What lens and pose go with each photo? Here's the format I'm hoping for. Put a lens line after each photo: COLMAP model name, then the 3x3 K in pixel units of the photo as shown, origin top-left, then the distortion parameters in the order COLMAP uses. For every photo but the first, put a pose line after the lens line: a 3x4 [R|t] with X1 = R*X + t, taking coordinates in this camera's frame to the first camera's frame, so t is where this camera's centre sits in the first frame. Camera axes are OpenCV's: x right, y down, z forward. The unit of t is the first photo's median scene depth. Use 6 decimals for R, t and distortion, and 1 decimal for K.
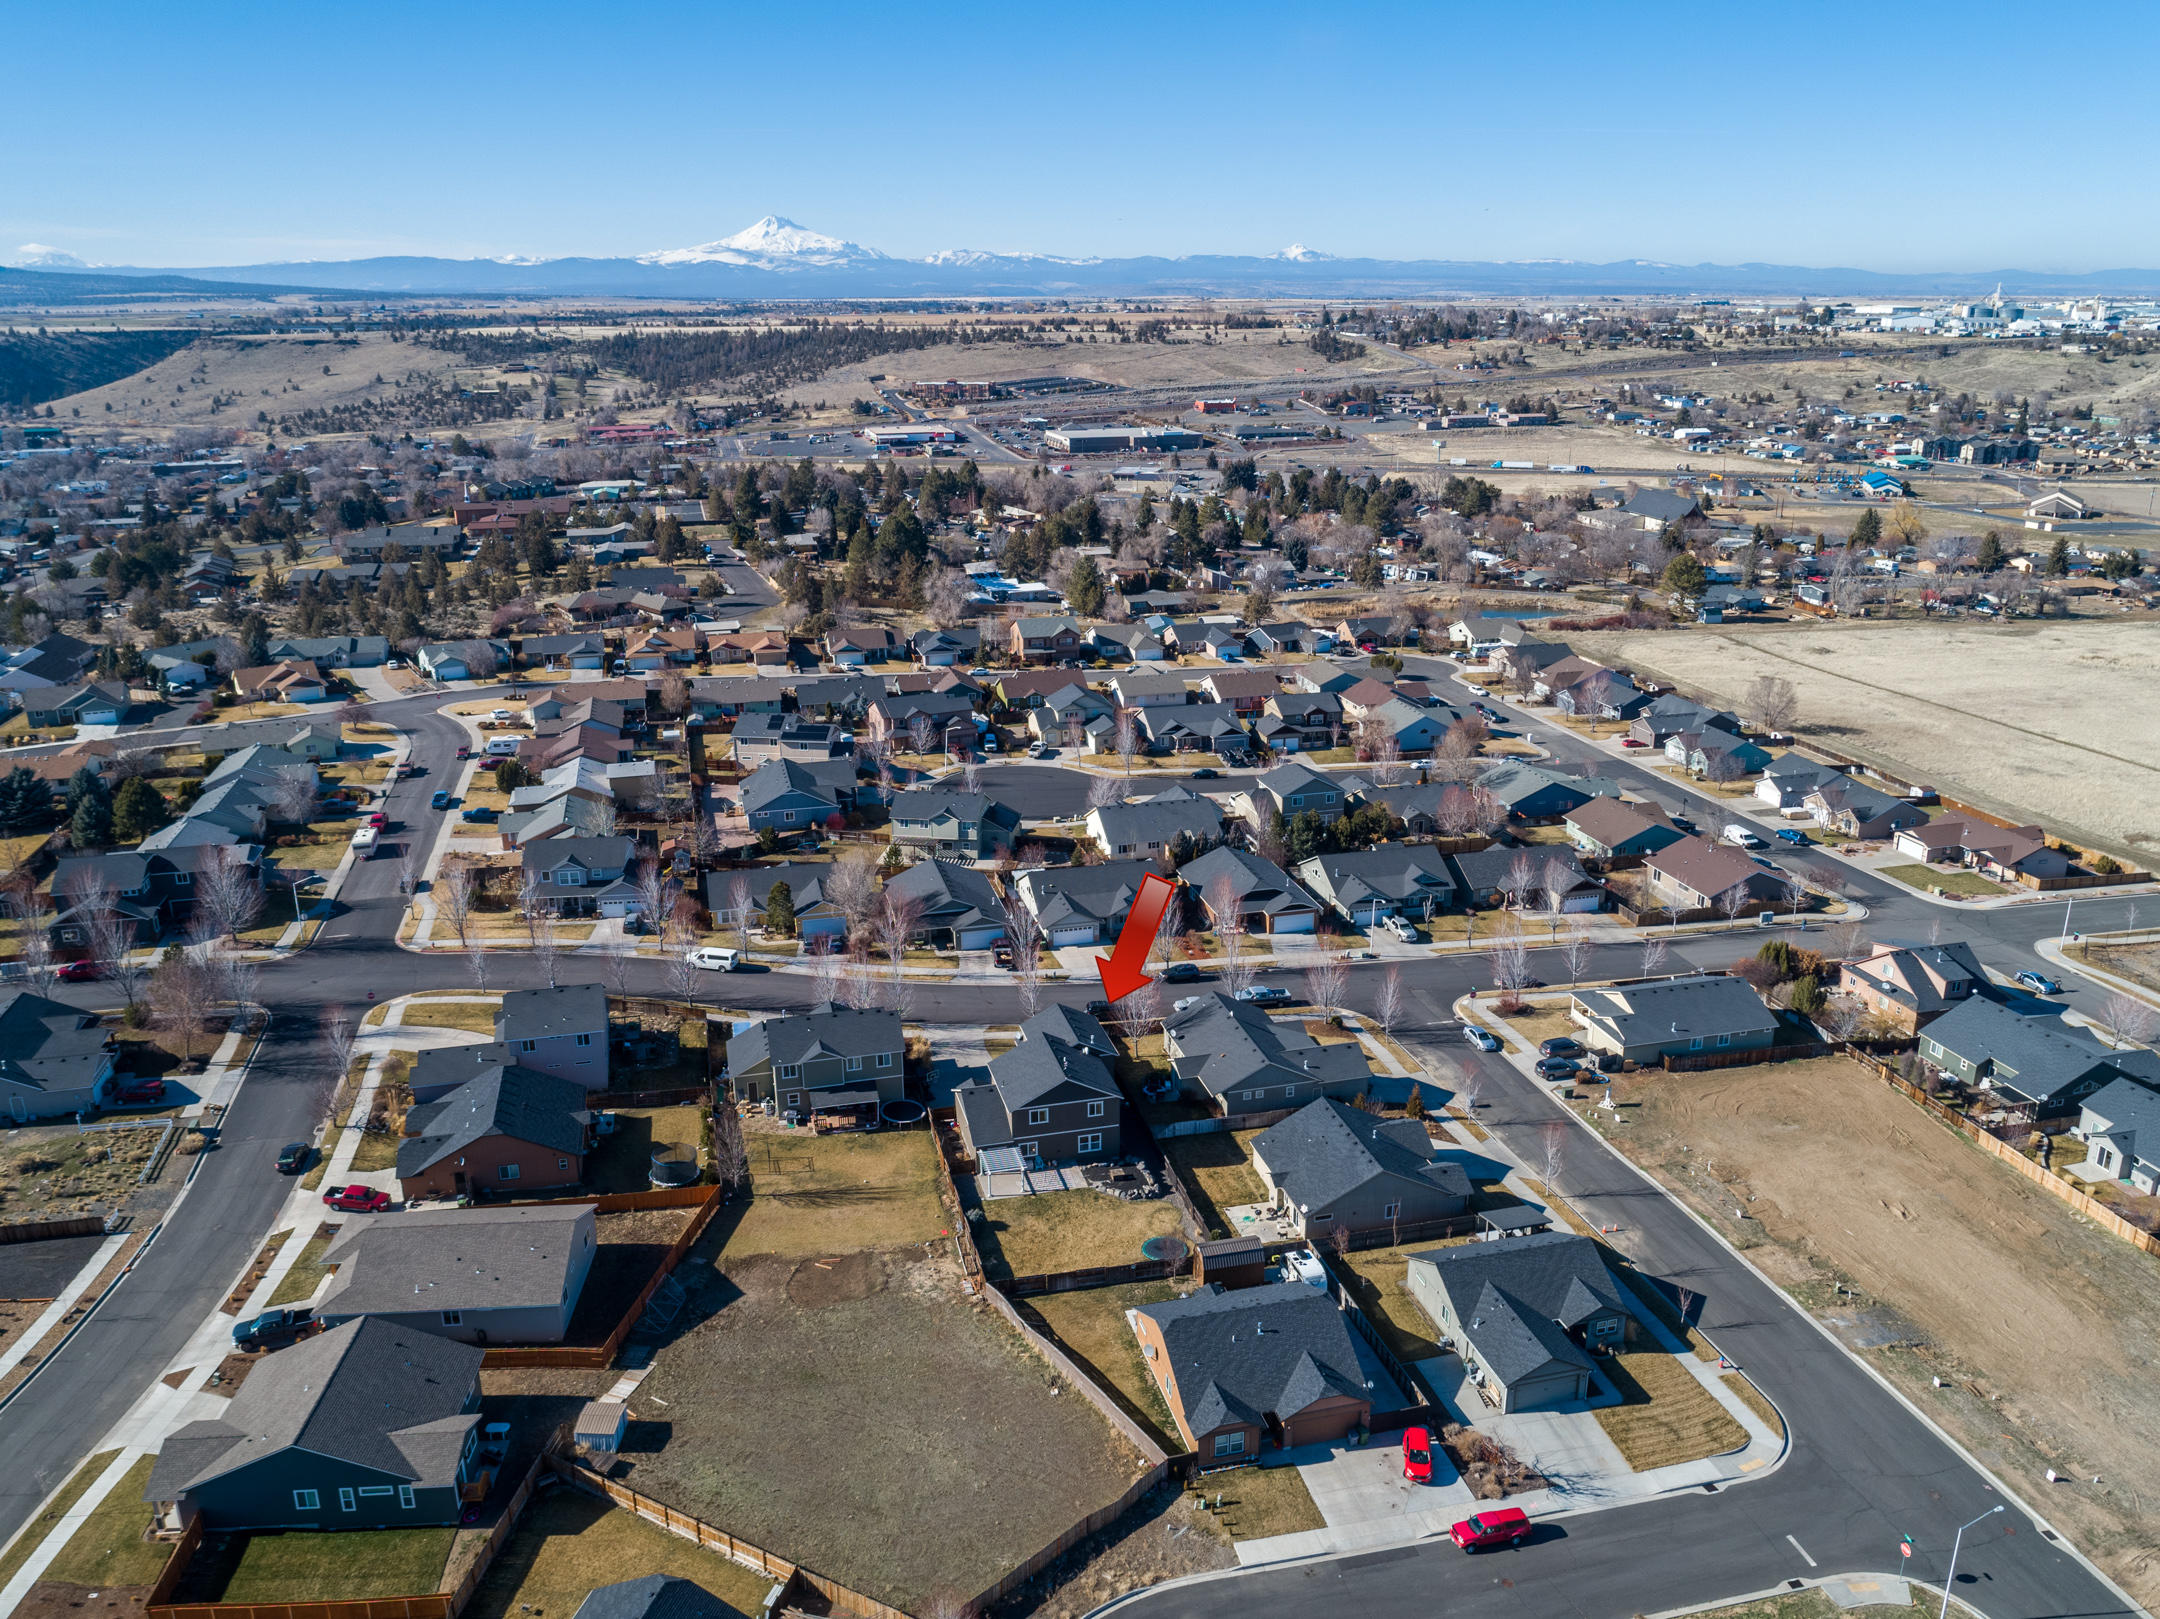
lens RADIAL K [[1636.7, 0, 1073.7], [0, 1636.7, 801.9], [0, 0, 1]] dist [-0.025726, 0.010581]
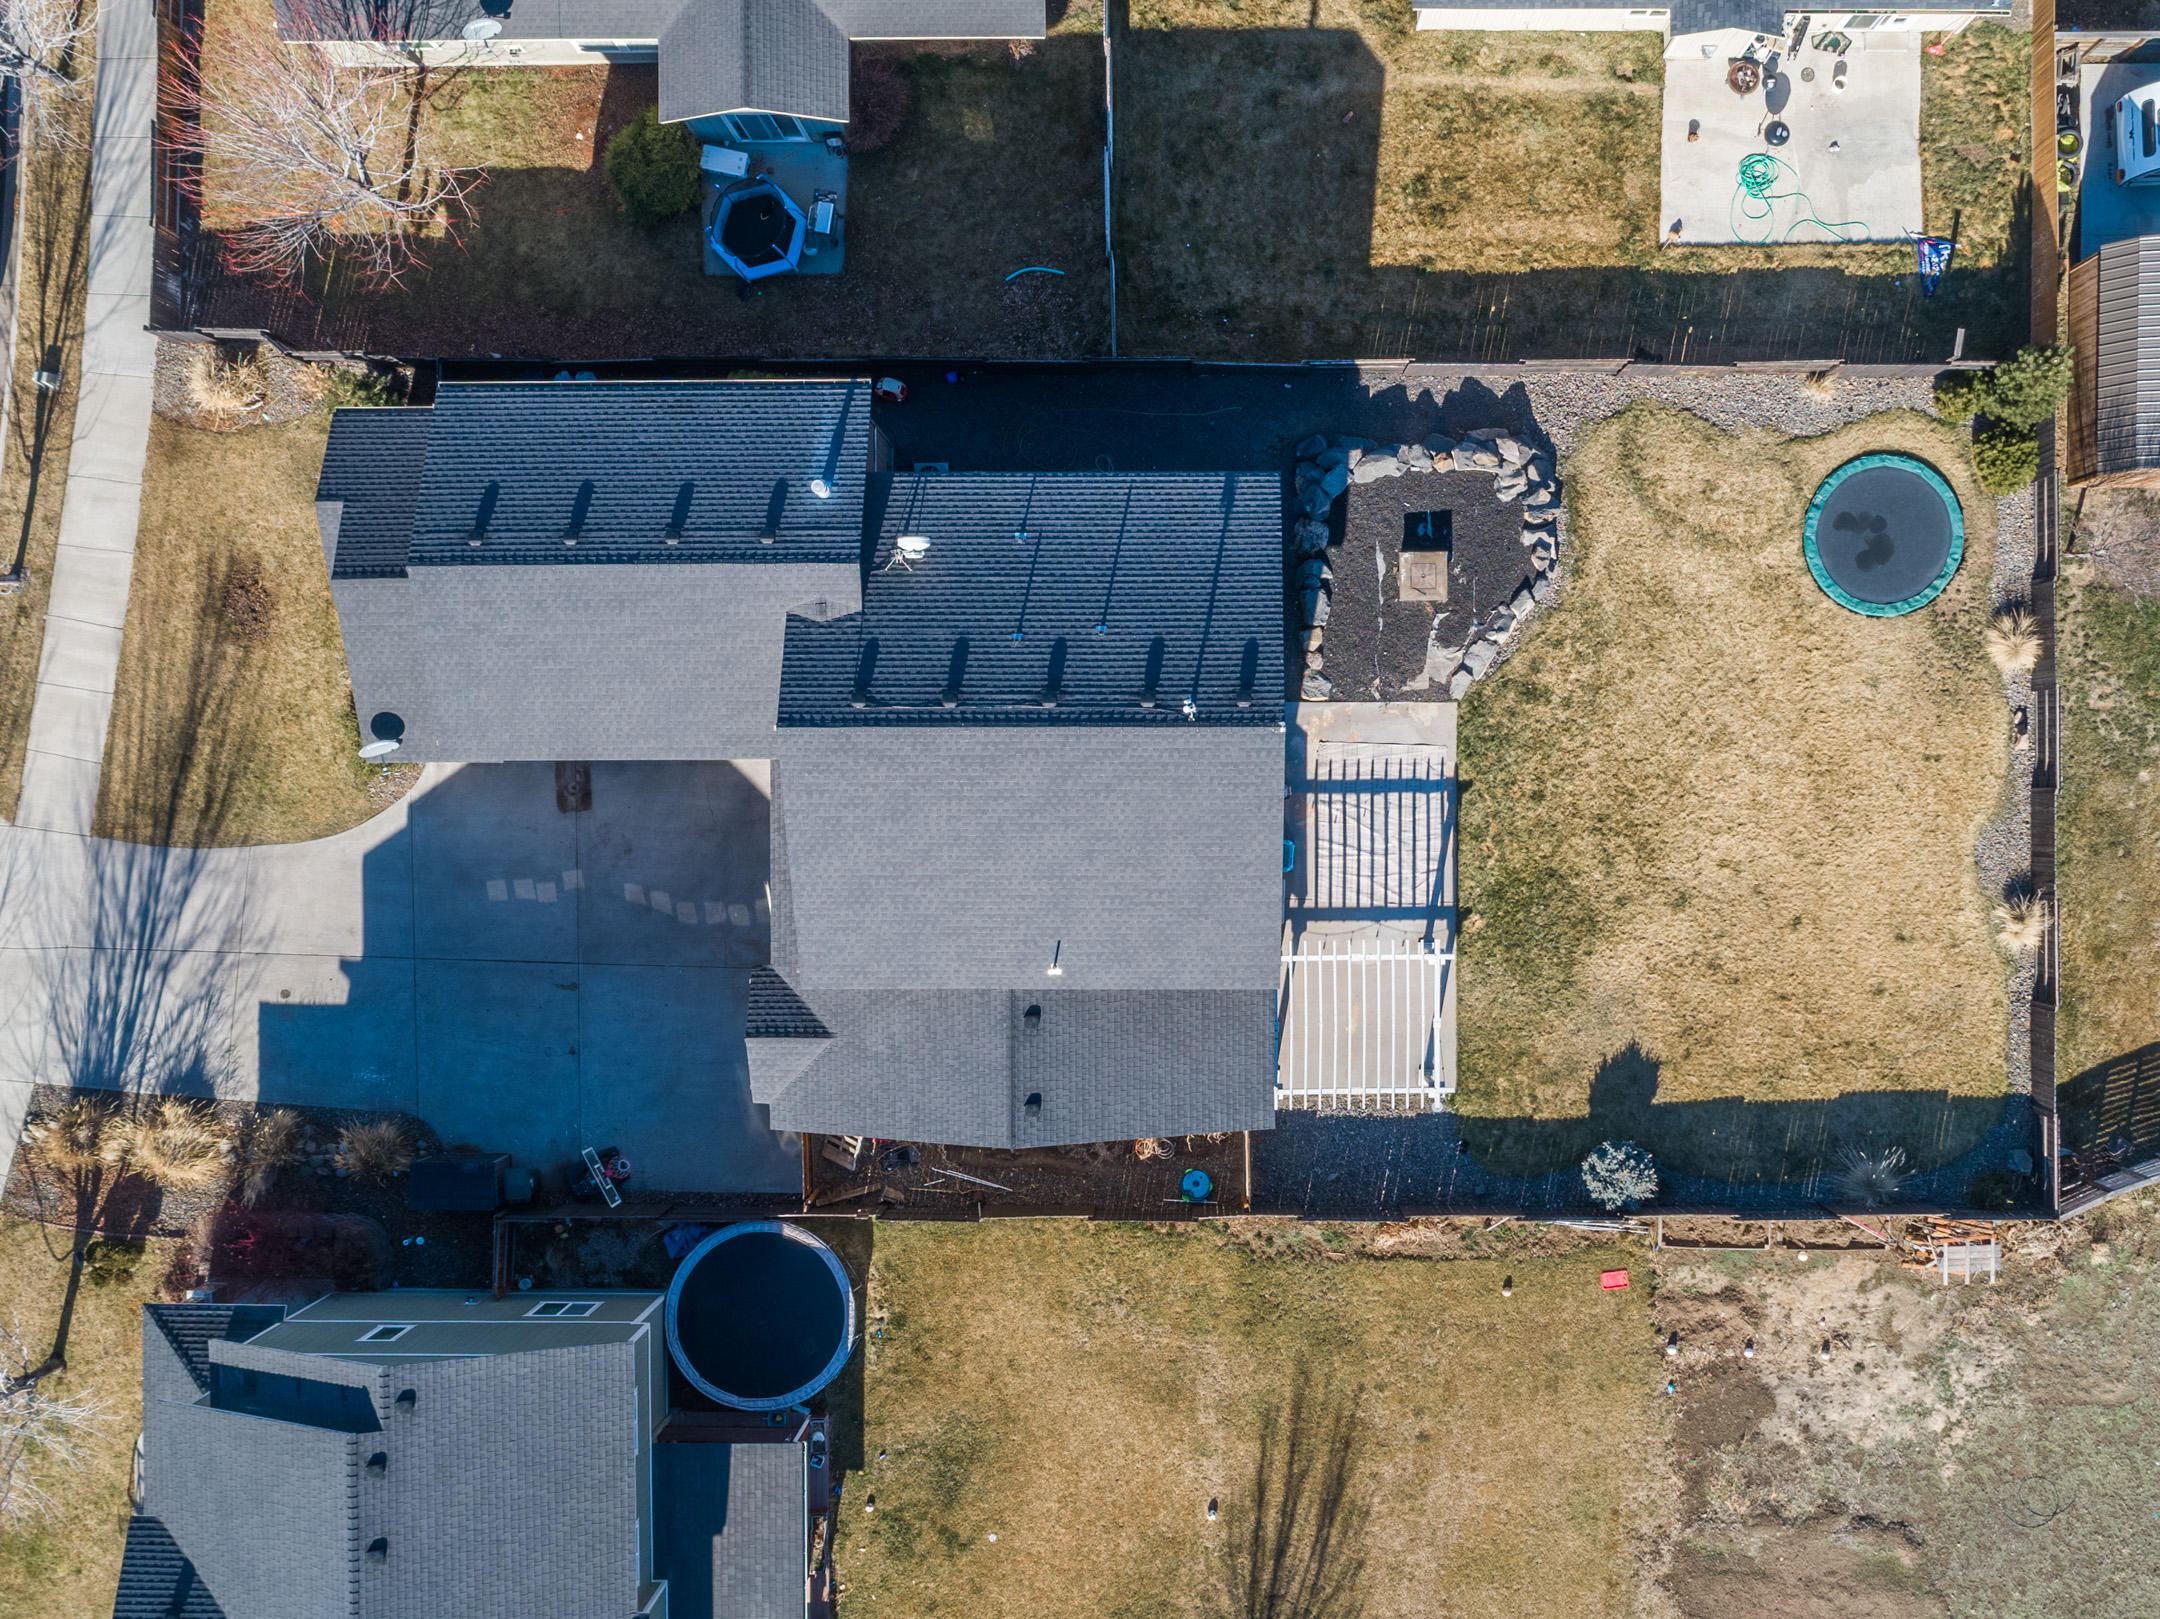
lens RADIAL K [[1636.7, 0, 1073.7], [0, 1636.7, 801.9], [0, 0, 1]] dist [-0.025726, 0.010581]
pose [[0.240708, -0.970136, -0.029945, -0.006791], [0.297931, 0.044489, 0.953550, -0.015978], [-0.923741, -0.238448, 0.299742, 0.501257]]
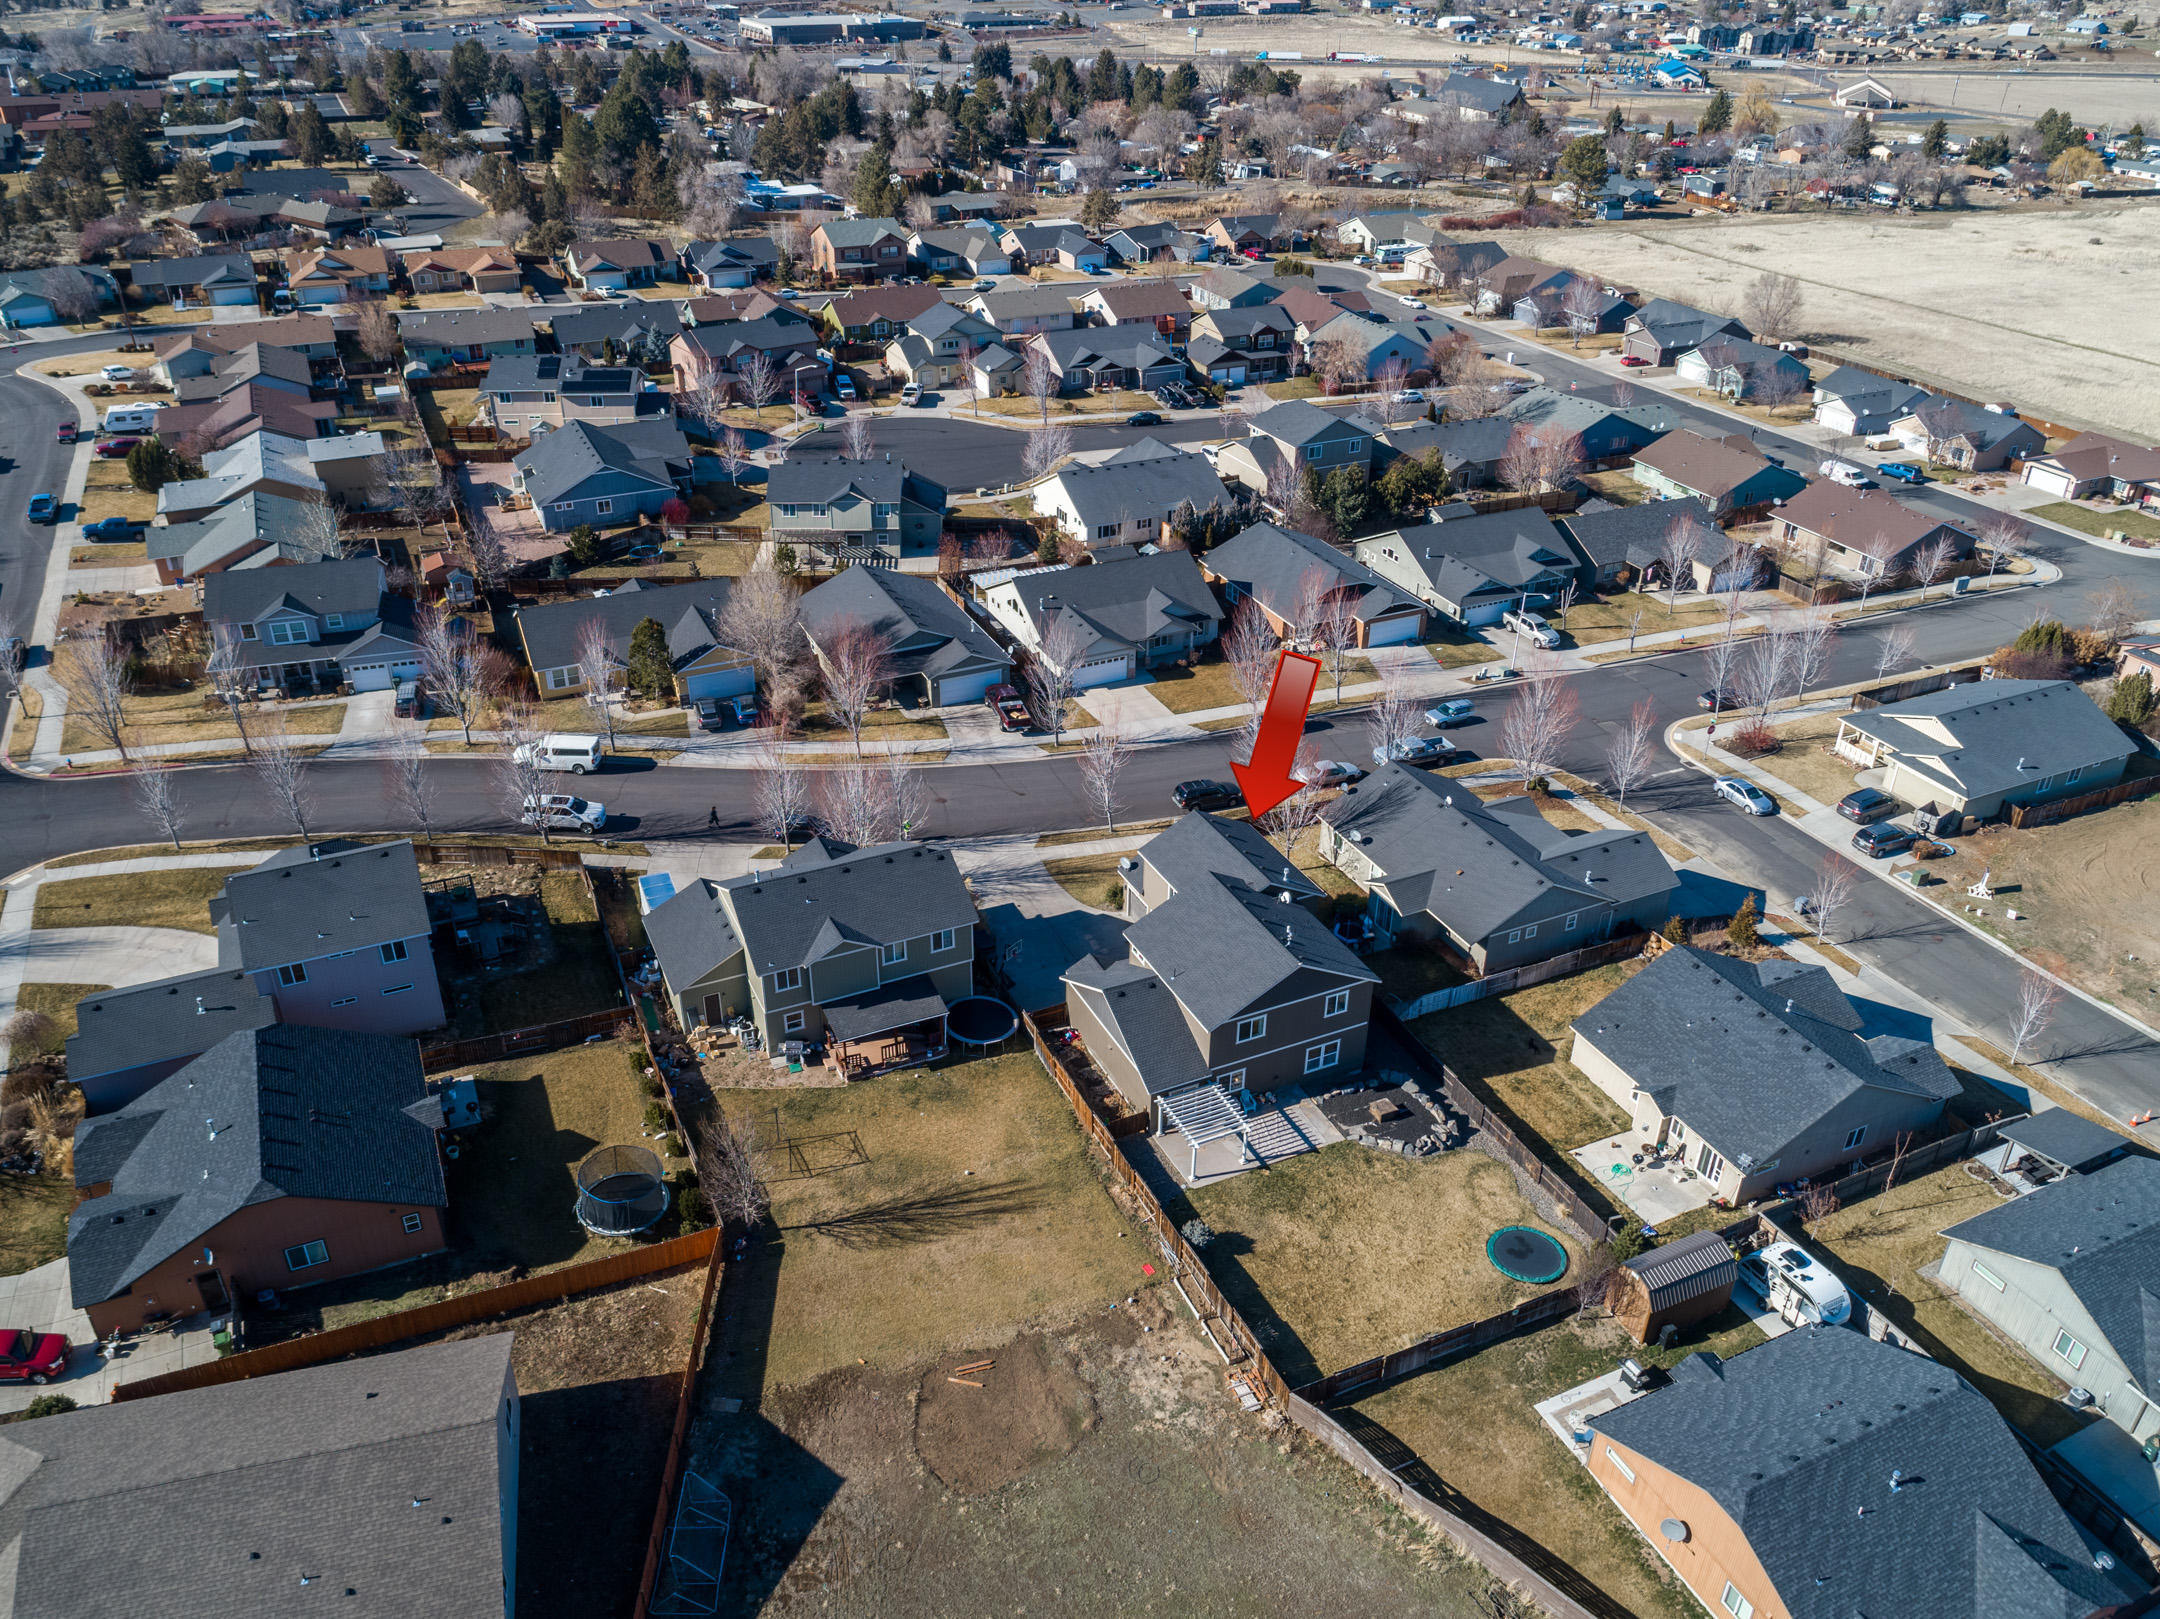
lens RADIAL K [[1636.7, 0, 1073.7], [0, 1636.7, 801.9], [0, 0, 1]] dist [-0.025726, 0.010581]
pose [[0.981744, -0.079400, 0.172840, -0.092693], [0.041263, 0.975968, 0.213971, -0.007306], [-0.185675, -0.202933, 0.961427, 0.243950]]
